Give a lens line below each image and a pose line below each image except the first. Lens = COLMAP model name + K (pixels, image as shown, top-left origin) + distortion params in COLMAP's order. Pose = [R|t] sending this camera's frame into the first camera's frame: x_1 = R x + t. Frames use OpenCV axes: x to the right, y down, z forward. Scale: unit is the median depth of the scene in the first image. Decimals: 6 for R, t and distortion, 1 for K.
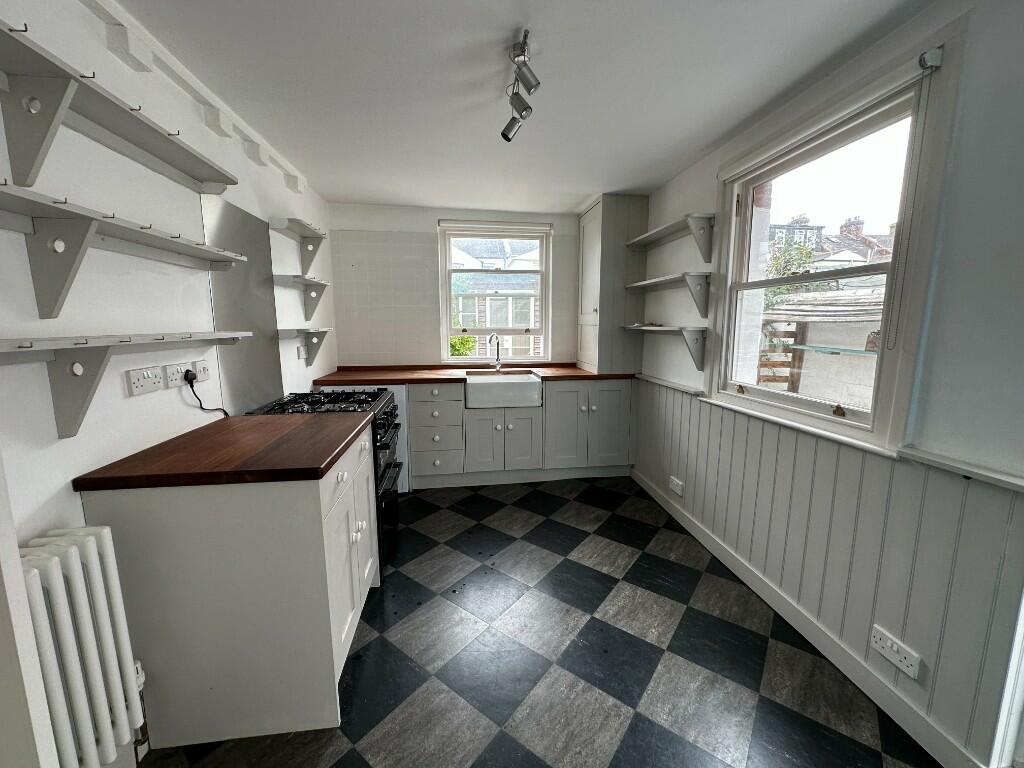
lens RADIAL K [[406.7, 0, 511.7], [0, 406.7, 383.7], [0, 0, 1]] dist [-0.001565, 0.000431]
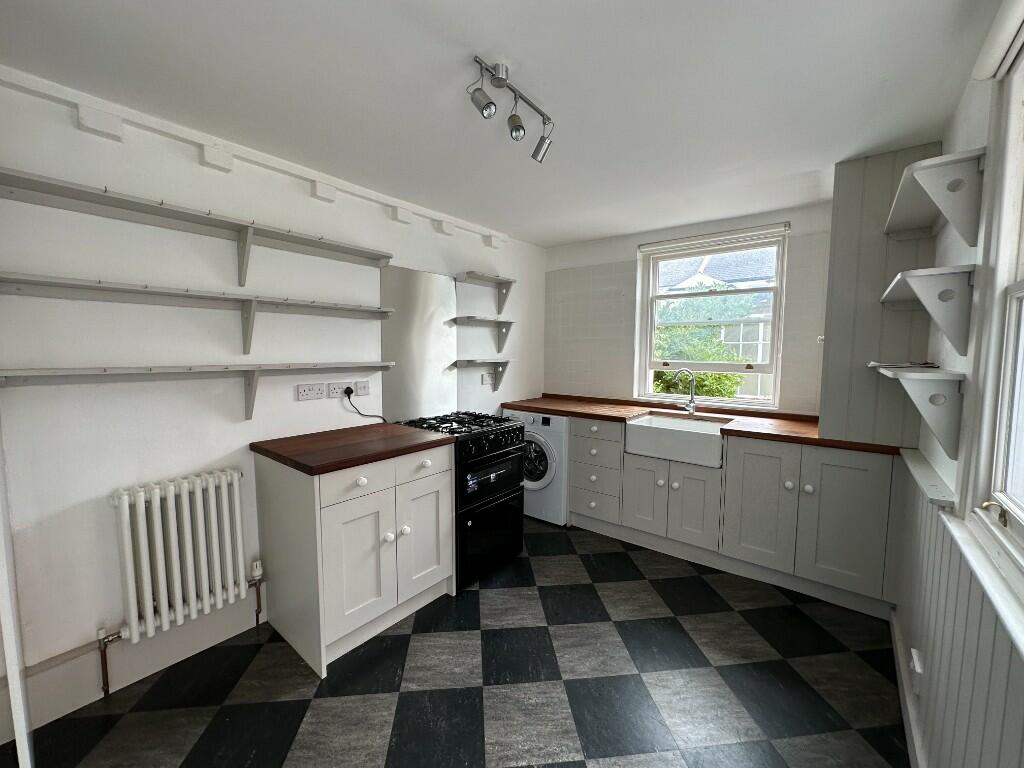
lens RADIAL K [[406.7, 0, 512.0], [0, 406.7, 384.0], [0, 0, 1]] dist [-0.001565, 0.000431]
pose [[0.687281, 0.064844, -0.723492, 0.390475], [-0.112646, 0.993473, -0.017967, -0.047847], [0.717604, 0.093846, 0.690099, 0.223665]]
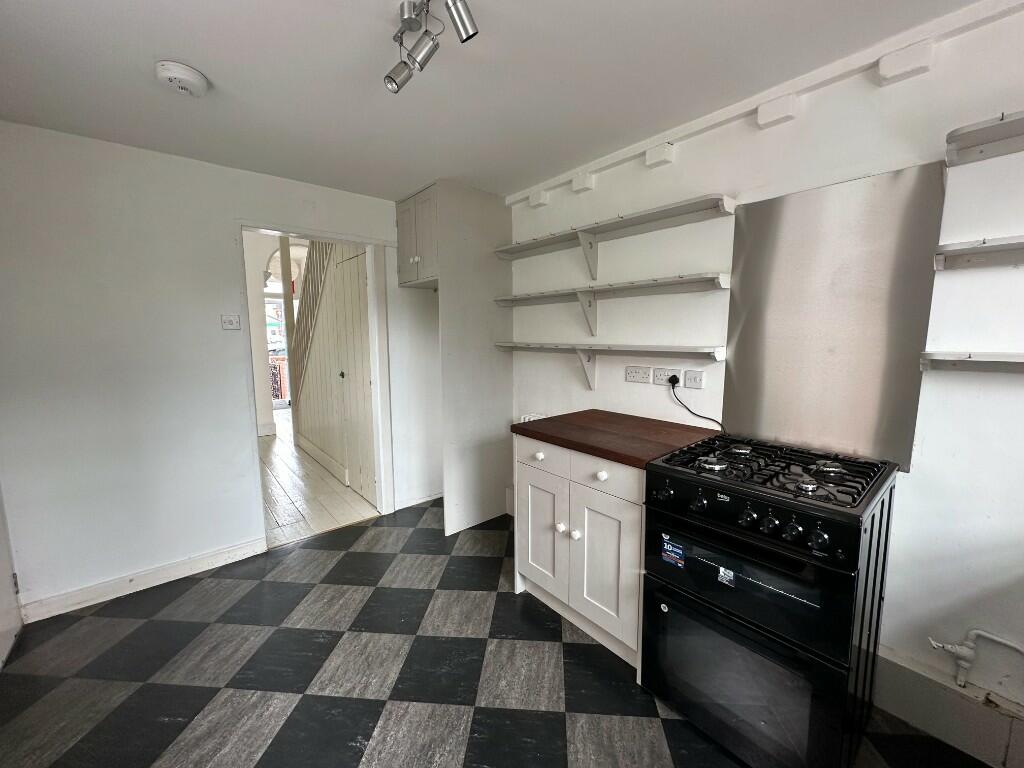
lens RADIAL K [[406.7, 0, 513.1], [0, 406.7, 384.5], [0, 0, 1]] dist [-0.001565, 0.000431]
pose [[-0.842527, 0.076401, -0.533209, 0.174141], [-0.070387, 0.965787, 0.249601, -0.161385], [0.534036, 0.247827, -0.808324, 0.988955]]
